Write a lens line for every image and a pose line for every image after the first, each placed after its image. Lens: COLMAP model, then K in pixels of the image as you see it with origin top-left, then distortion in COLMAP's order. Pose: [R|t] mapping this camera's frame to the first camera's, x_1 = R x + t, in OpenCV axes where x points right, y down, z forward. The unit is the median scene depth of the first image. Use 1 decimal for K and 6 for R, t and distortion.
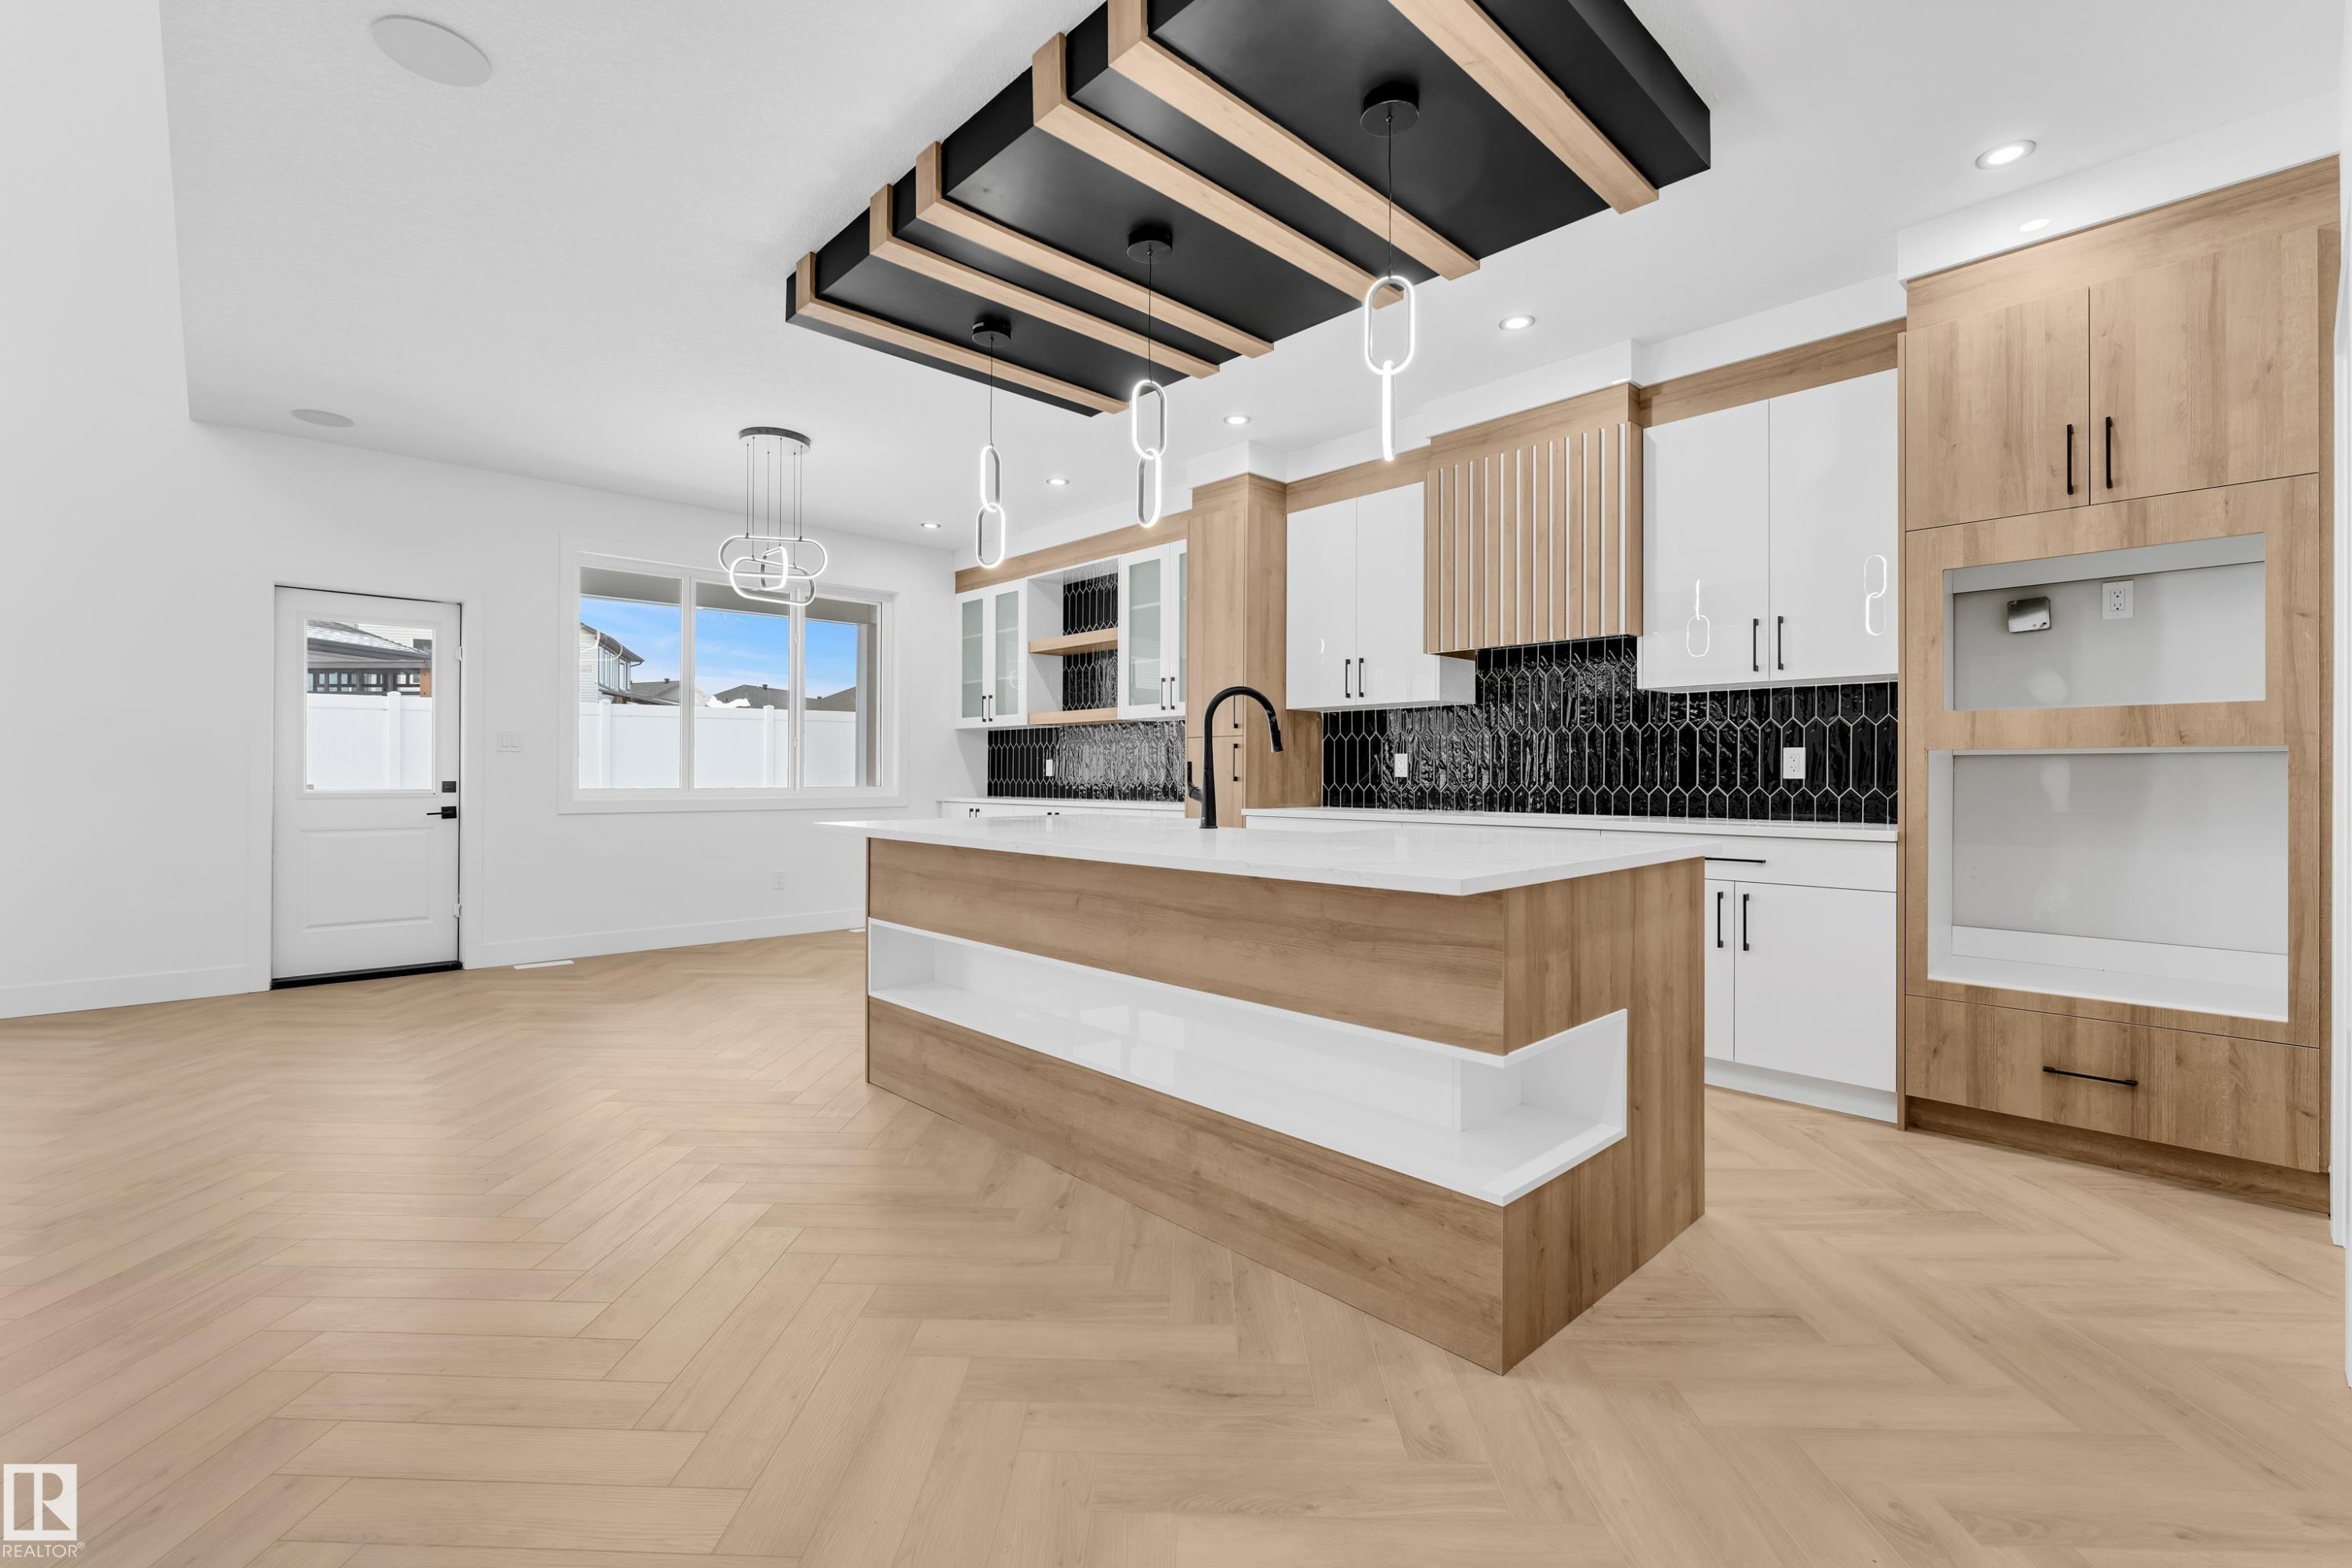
lens RADIAL K [[1018.2, 0, 1176.0], [0, 1018.2, 784.0], [0, 0, 1]] dist [-0.004213, -0.000555]
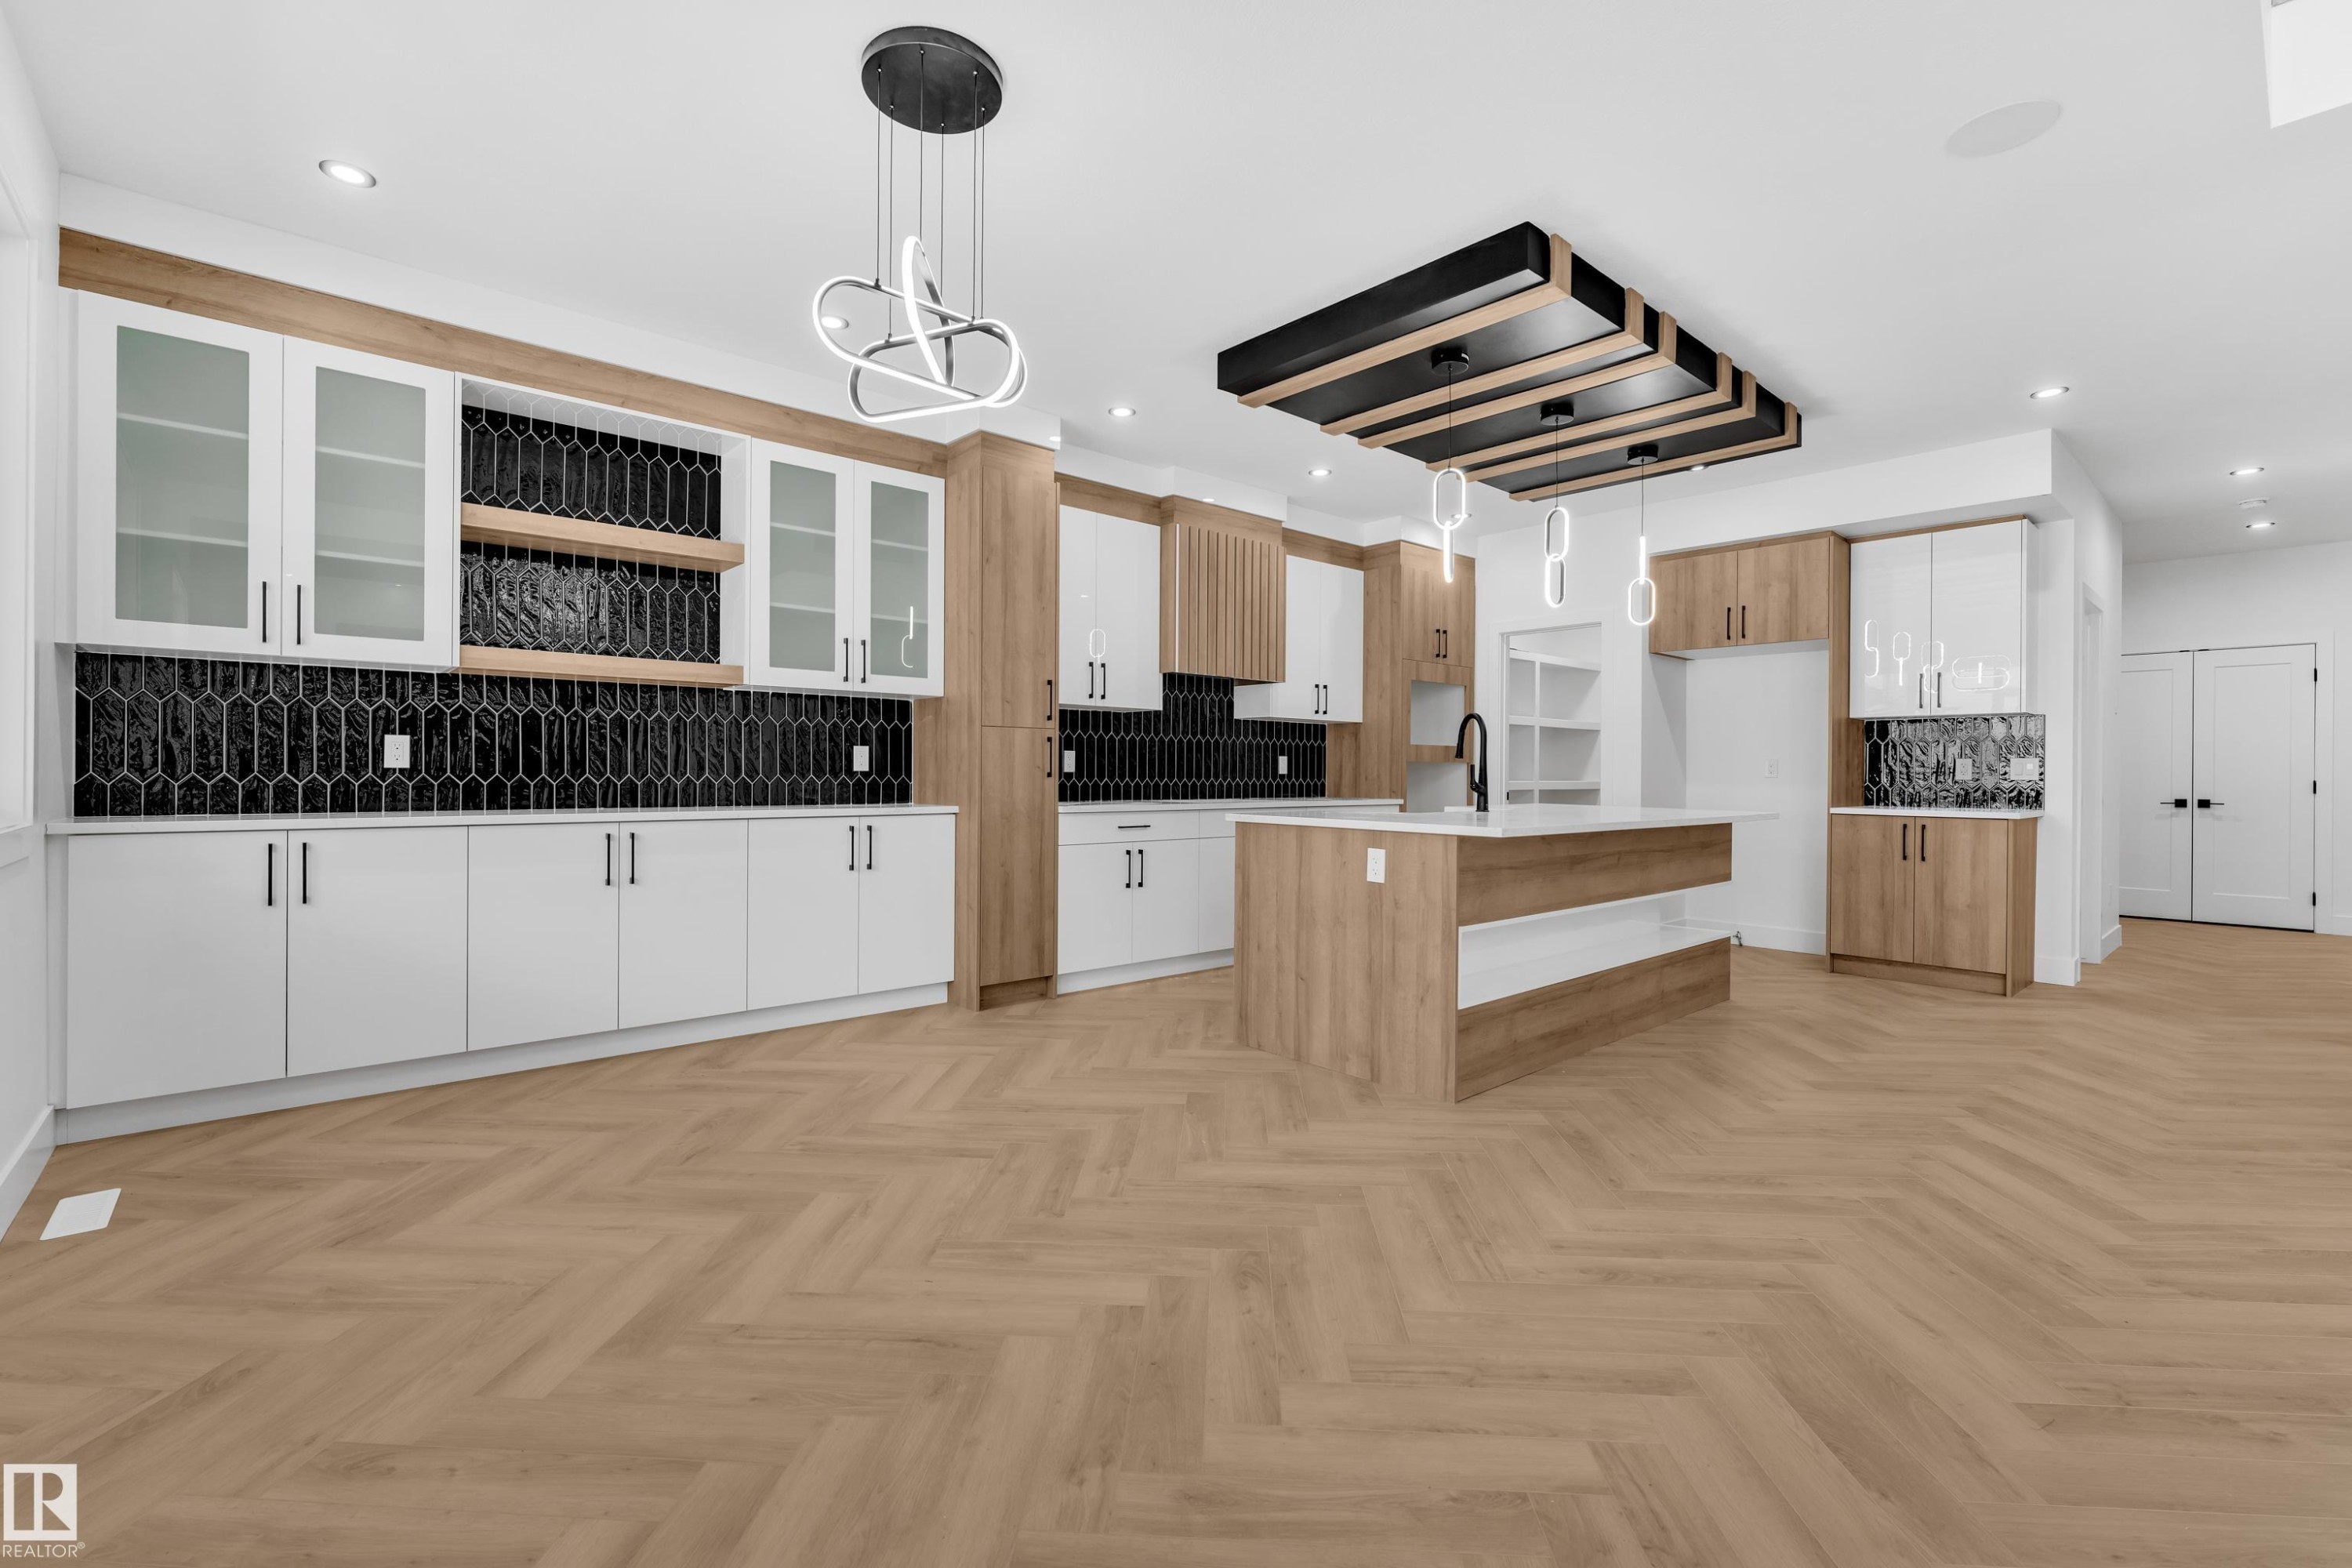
lens RADIAL K [[1018.2, 0, 1176.0], [0, 1018.2, 784.0], [0, 0, 1]] dist [-0.004213, -0.000555]
pose [[0.031320, -0.014814, 0.999400, -1.051598], [-0.000786, 0.999889, 0.014846, -0.012680], [-0.999509, -0.001251, 0.031305, 1.033401]]
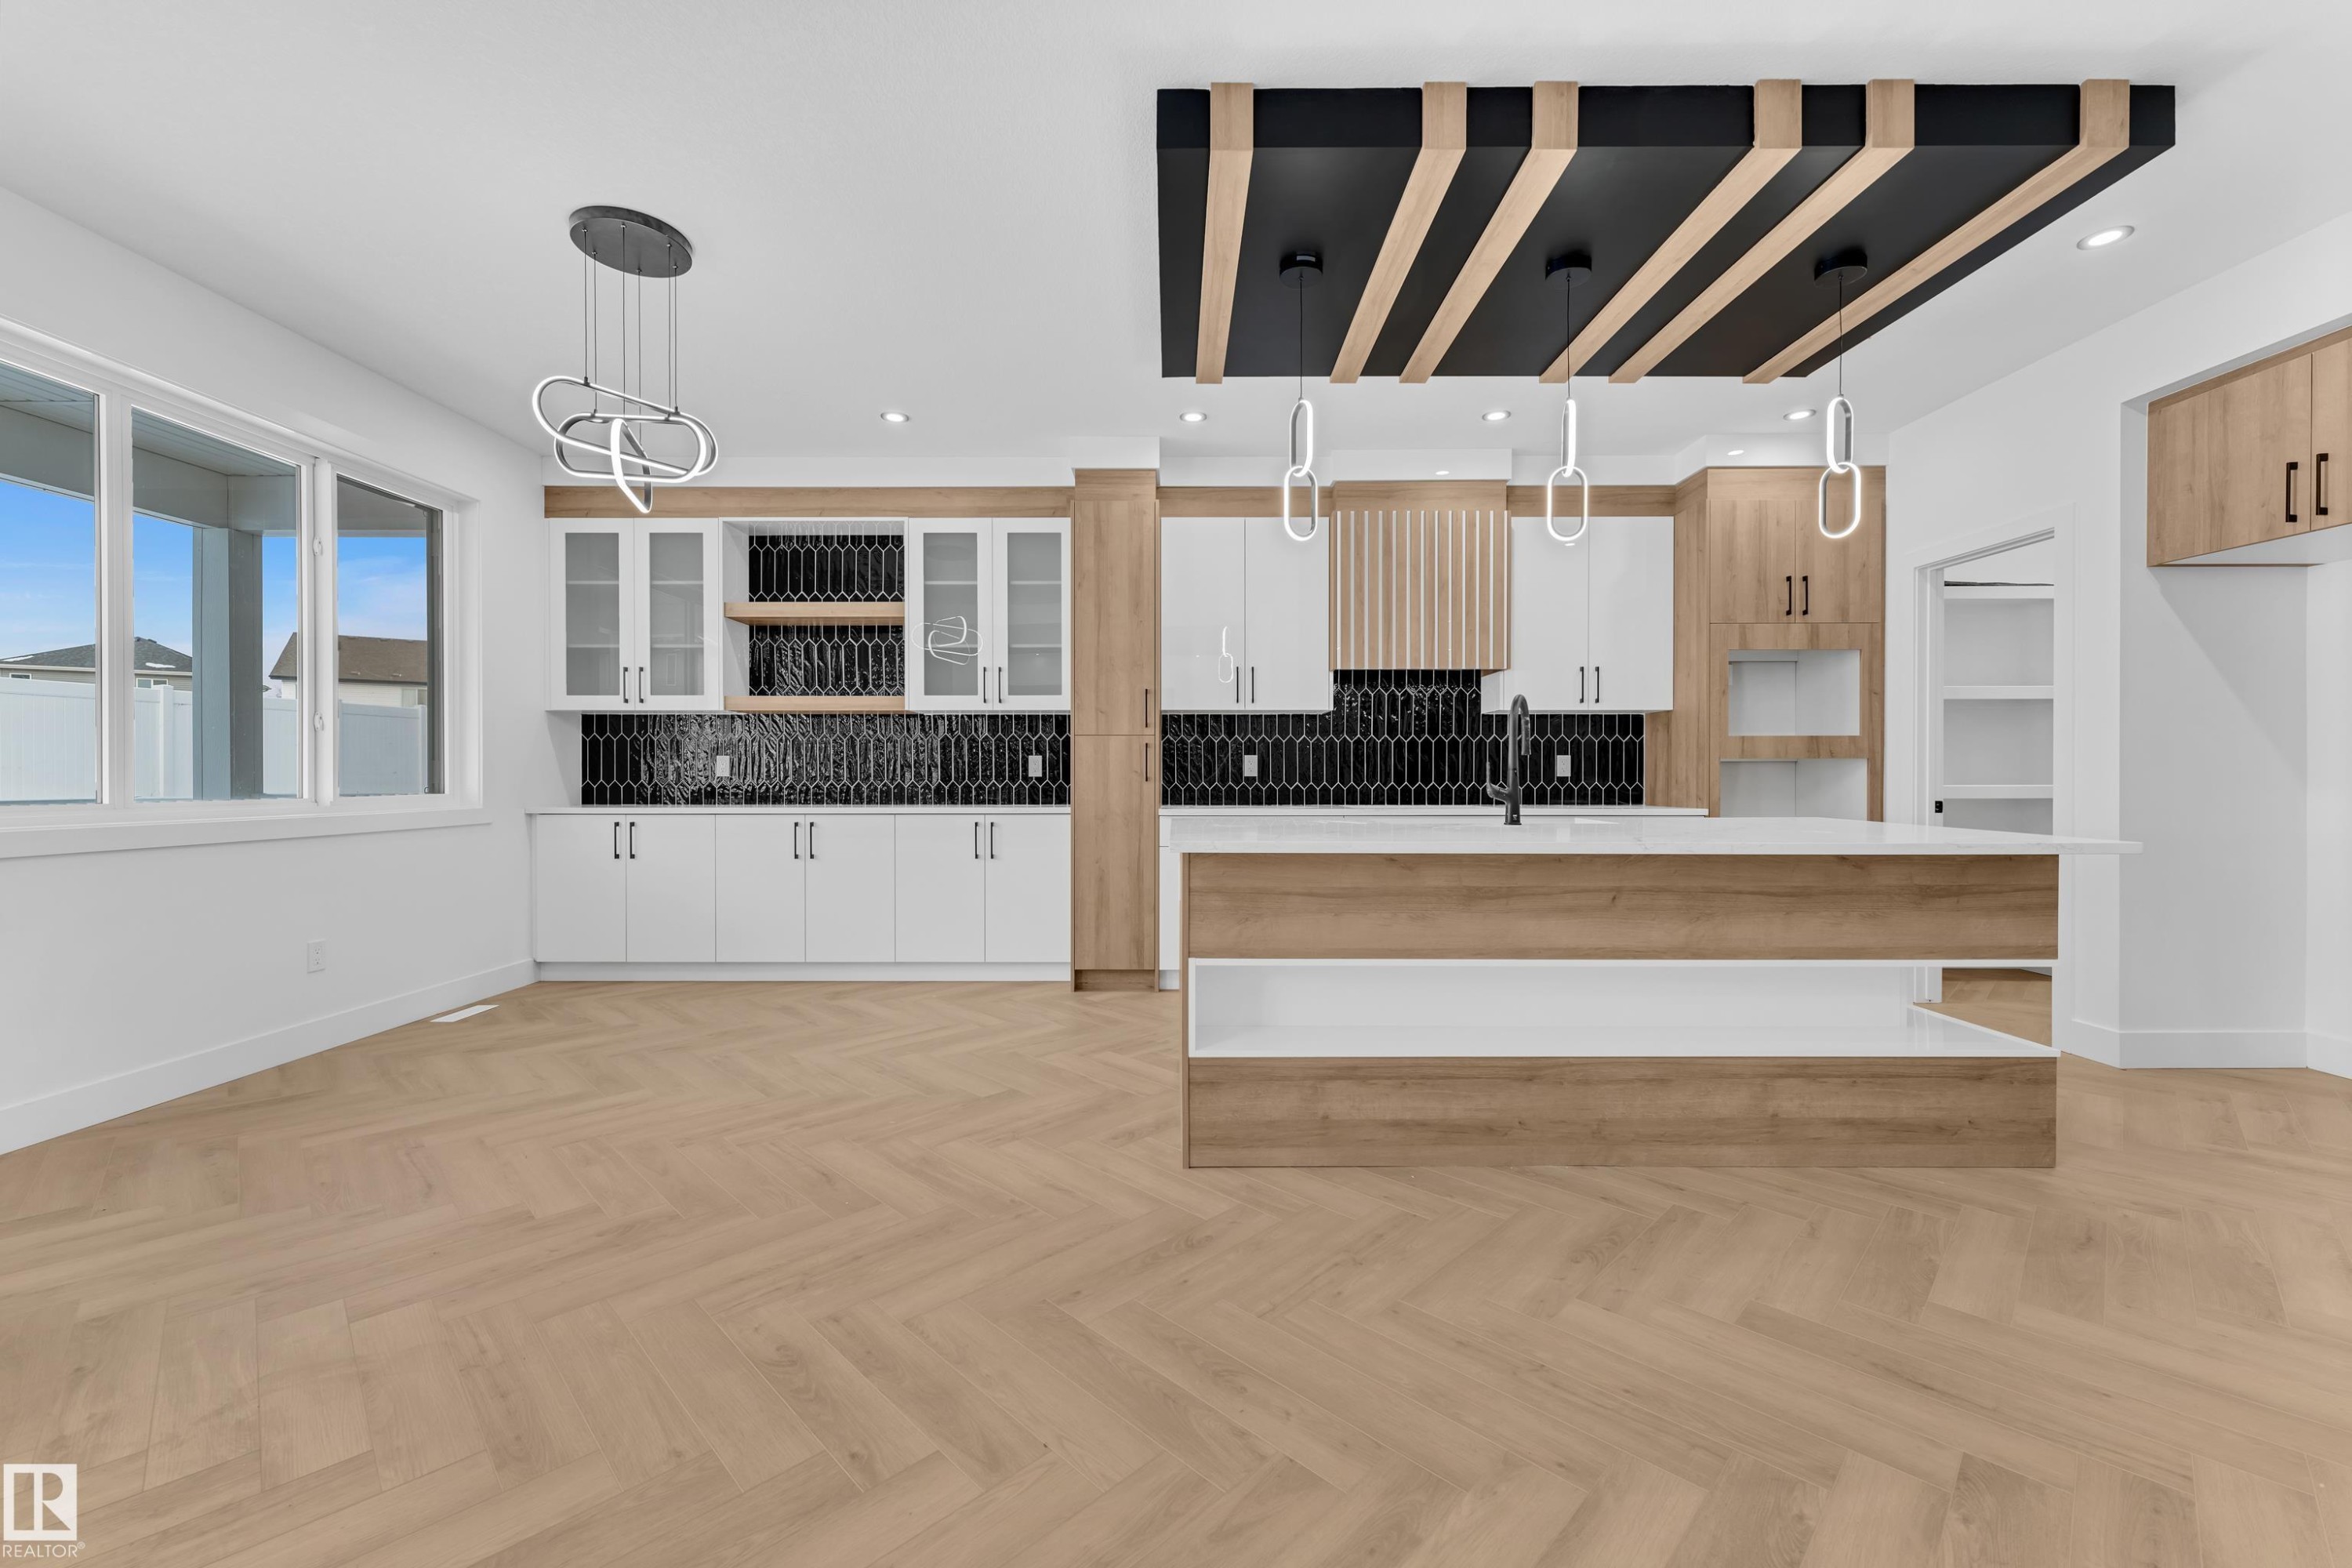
lens RADIAL K [[946.9, 0, 1164.6], [0, 946.9, 785.3], [0, 0, 1]] dist [0.000219, 0.000133]
pose [[0.690347, -0.011507, 0.723387, -0.715022], [0.007961, 0.999934, 0.008308, -0.007438], [-0.723435, 0.000023, 0.690392, 0.431781]]
